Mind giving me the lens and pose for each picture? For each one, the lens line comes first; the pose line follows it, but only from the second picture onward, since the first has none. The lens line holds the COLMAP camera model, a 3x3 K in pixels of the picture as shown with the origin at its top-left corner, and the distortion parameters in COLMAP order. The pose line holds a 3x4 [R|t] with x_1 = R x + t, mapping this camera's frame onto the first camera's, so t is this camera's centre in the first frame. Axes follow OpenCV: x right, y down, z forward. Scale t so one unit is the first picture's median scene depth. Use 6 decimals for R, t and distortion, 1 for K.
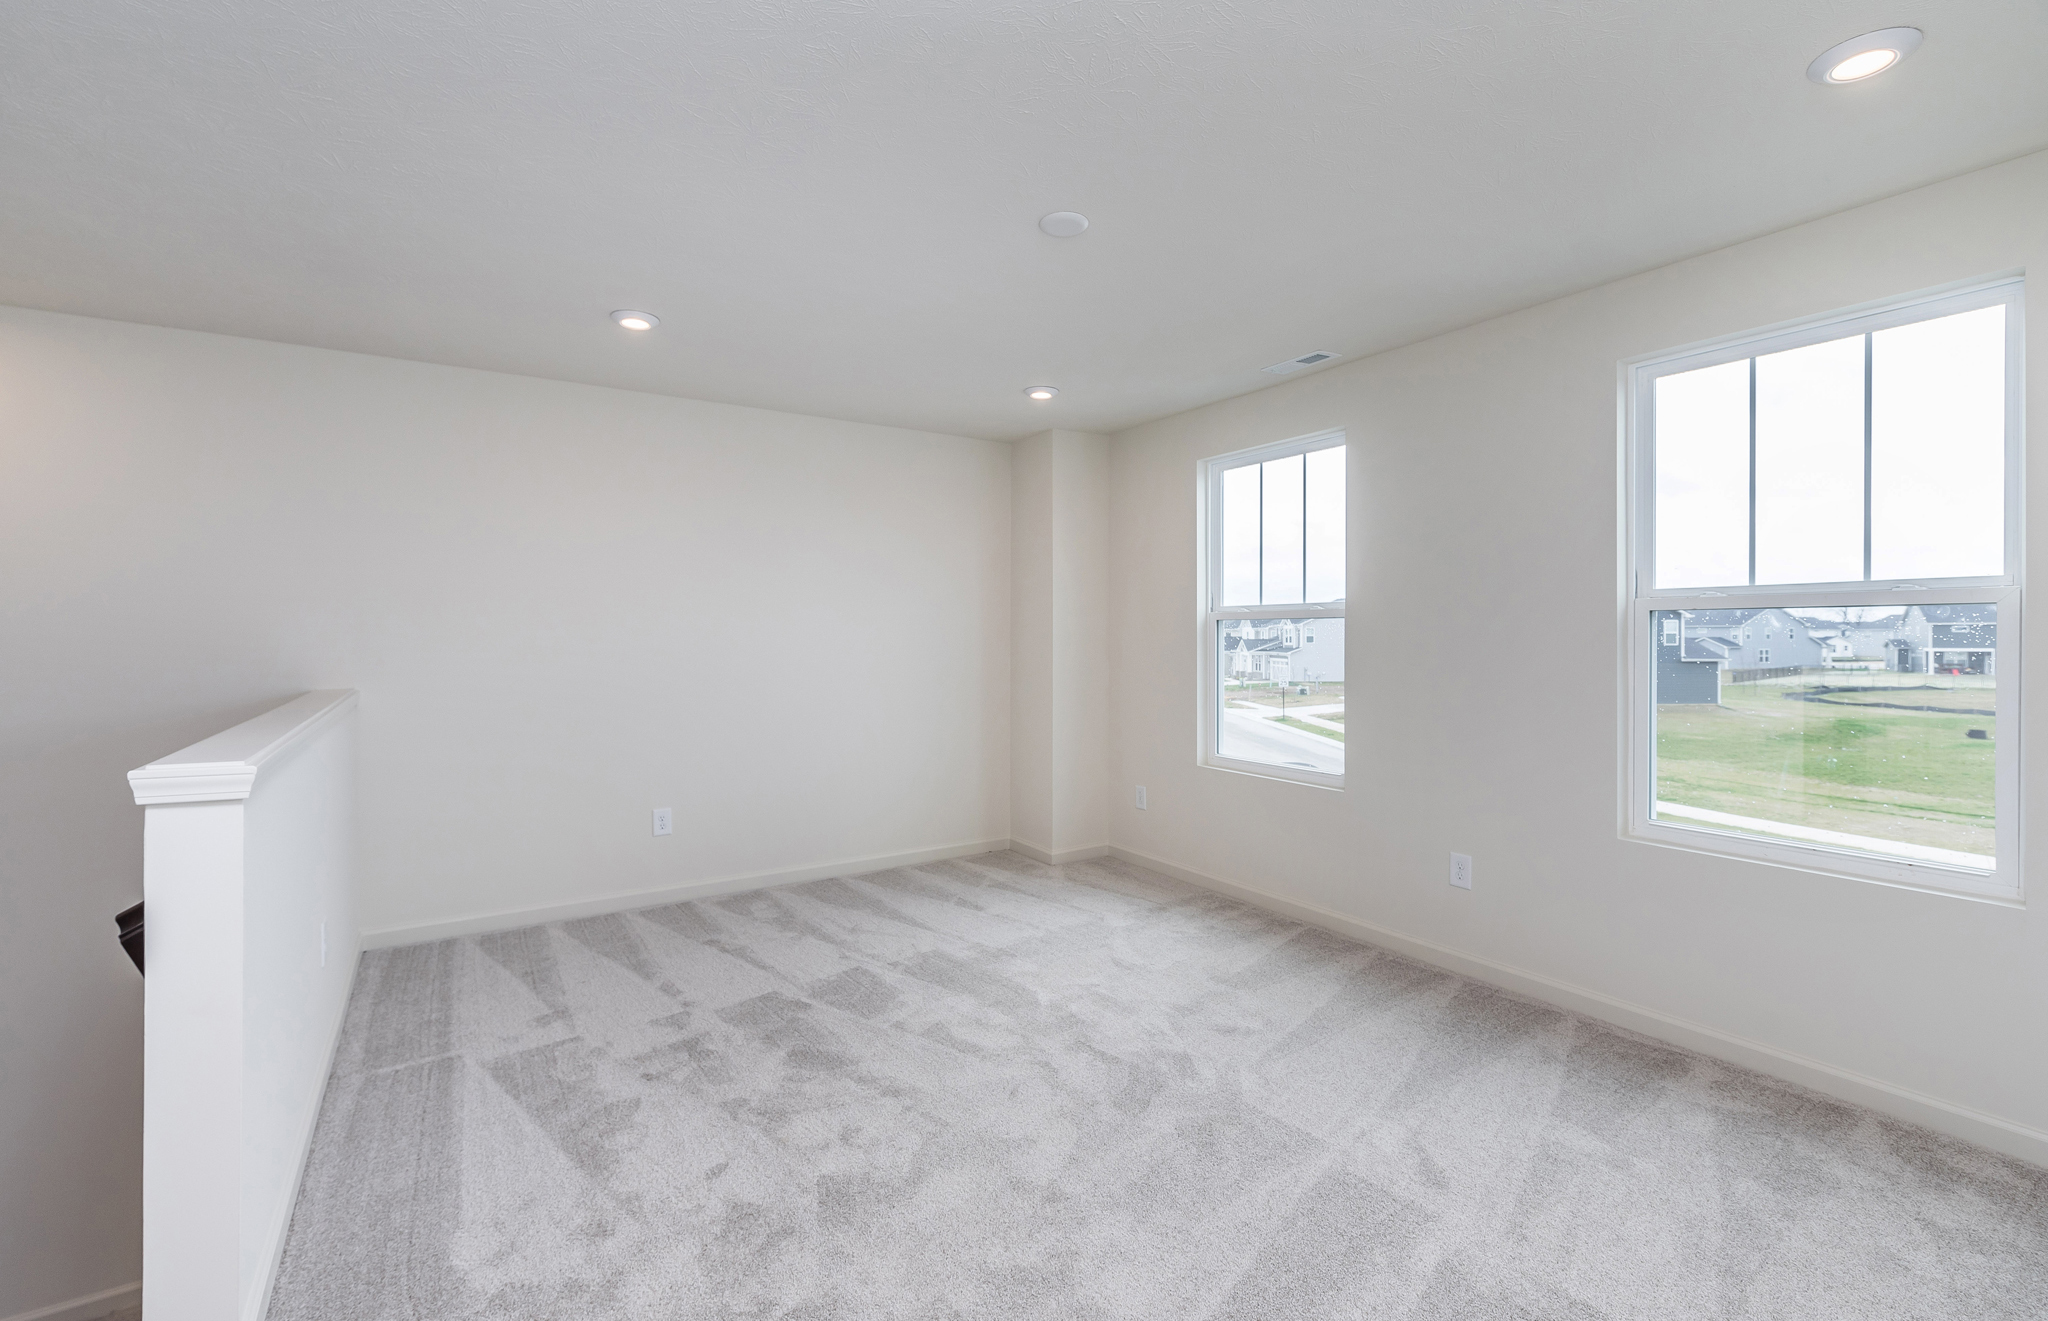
lens RADIAL K [[879.6, 0, 1011.3], [0, 879.6, 642.8], [0, 0, 1]] dist [0.004071, -0.001825]
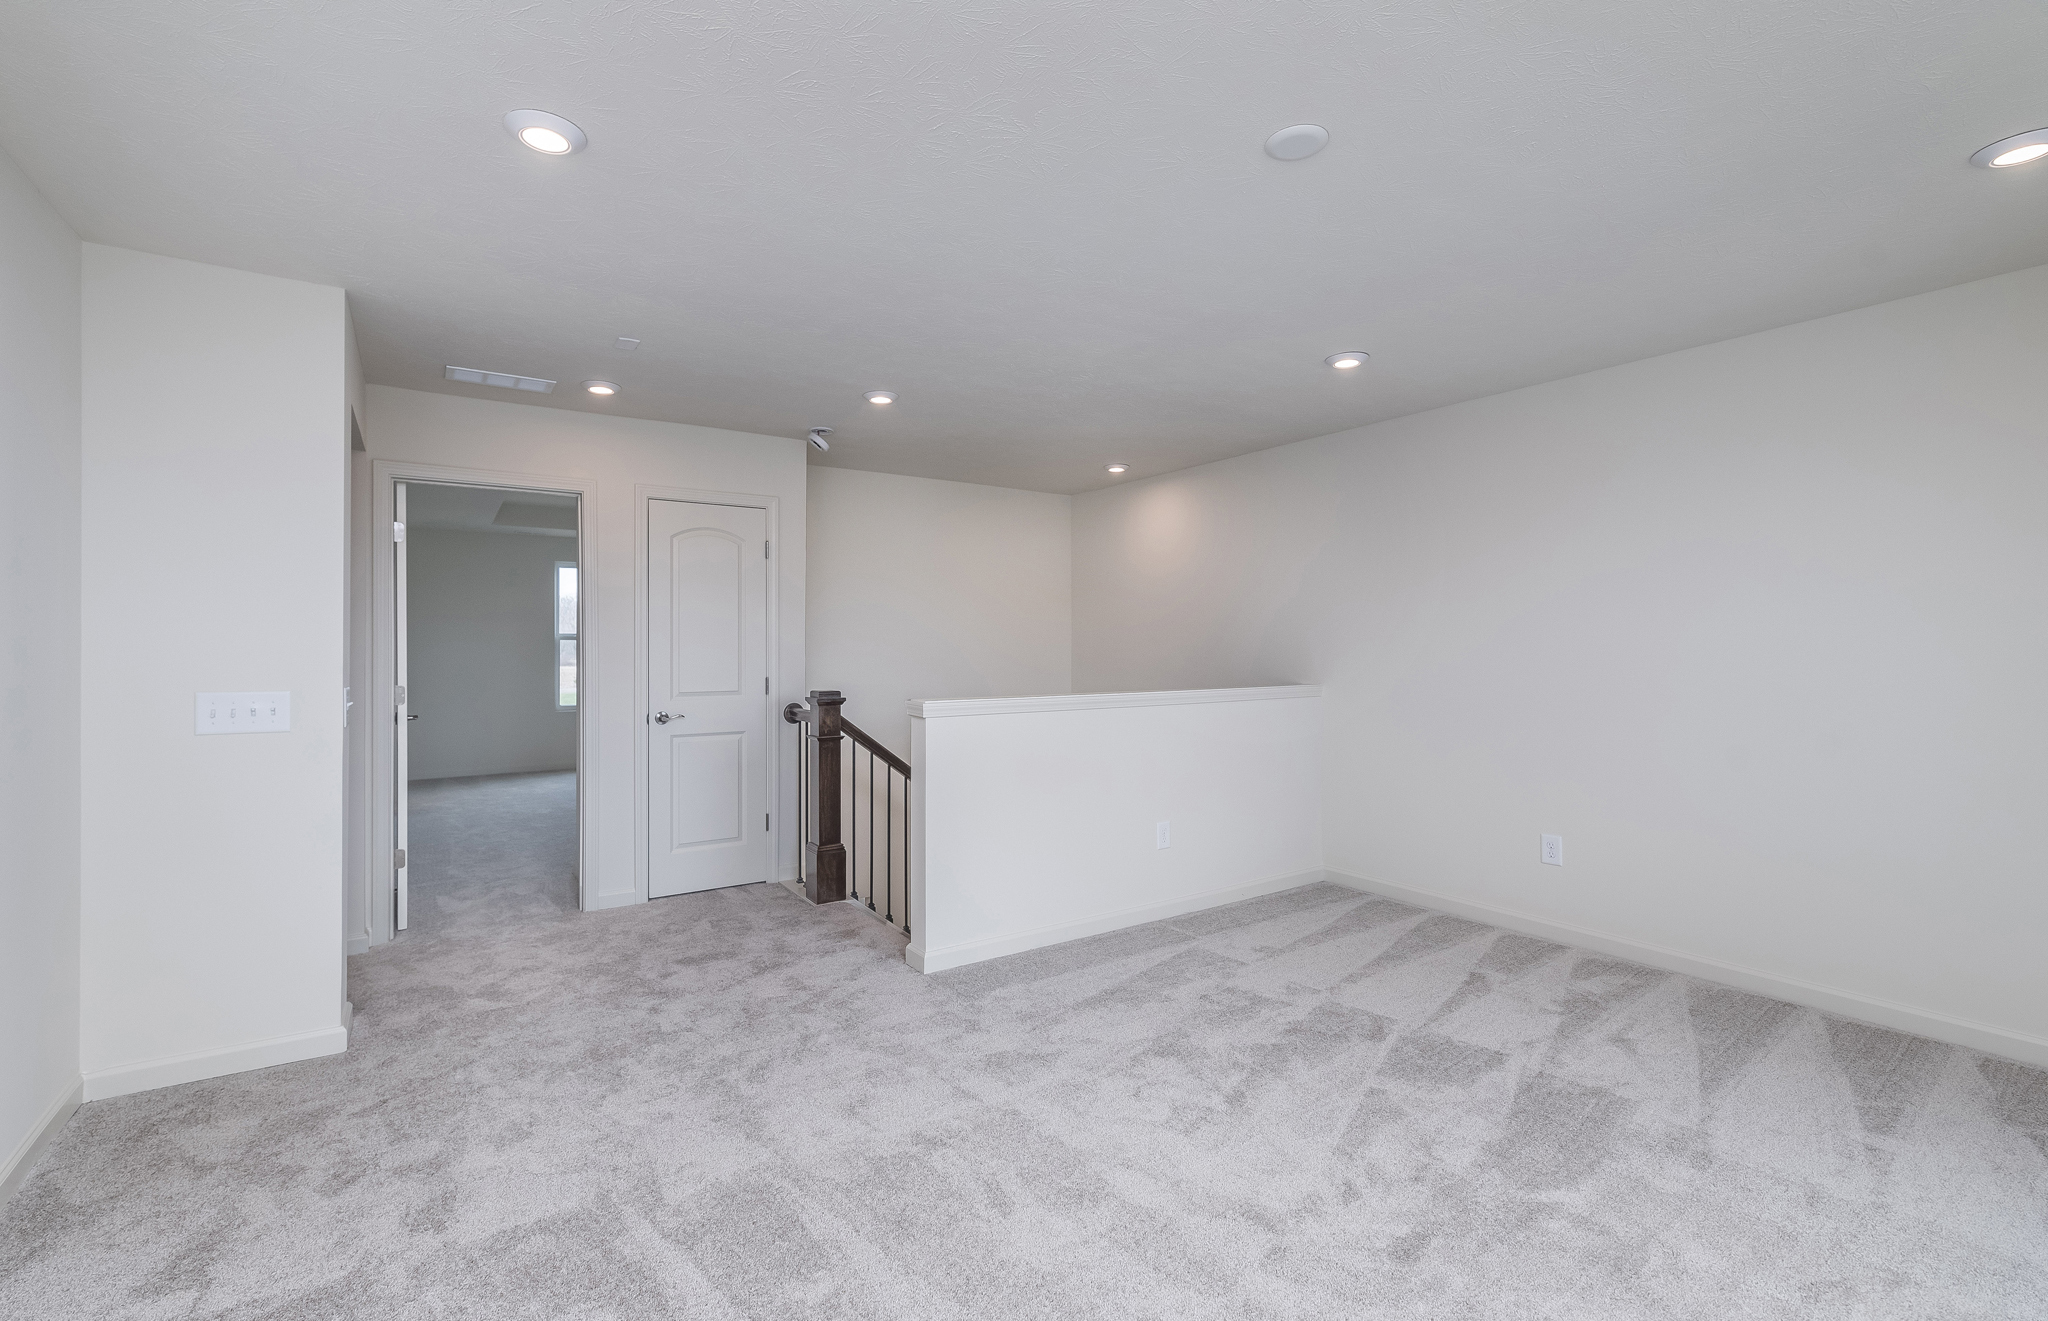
lens RADIAL K [[879.6, 0, 1011.4], [0, 879.6, 657.8], [0, 0, 1]] dist [0.004071, -0.001825]
pose [[0.020473, 0.011720, -0.999722, 0.643065], [-0.009333, 0.999890, 0.011531, 0.000054], [0.999747, 0.009094, 0.020581, 0.544967]]
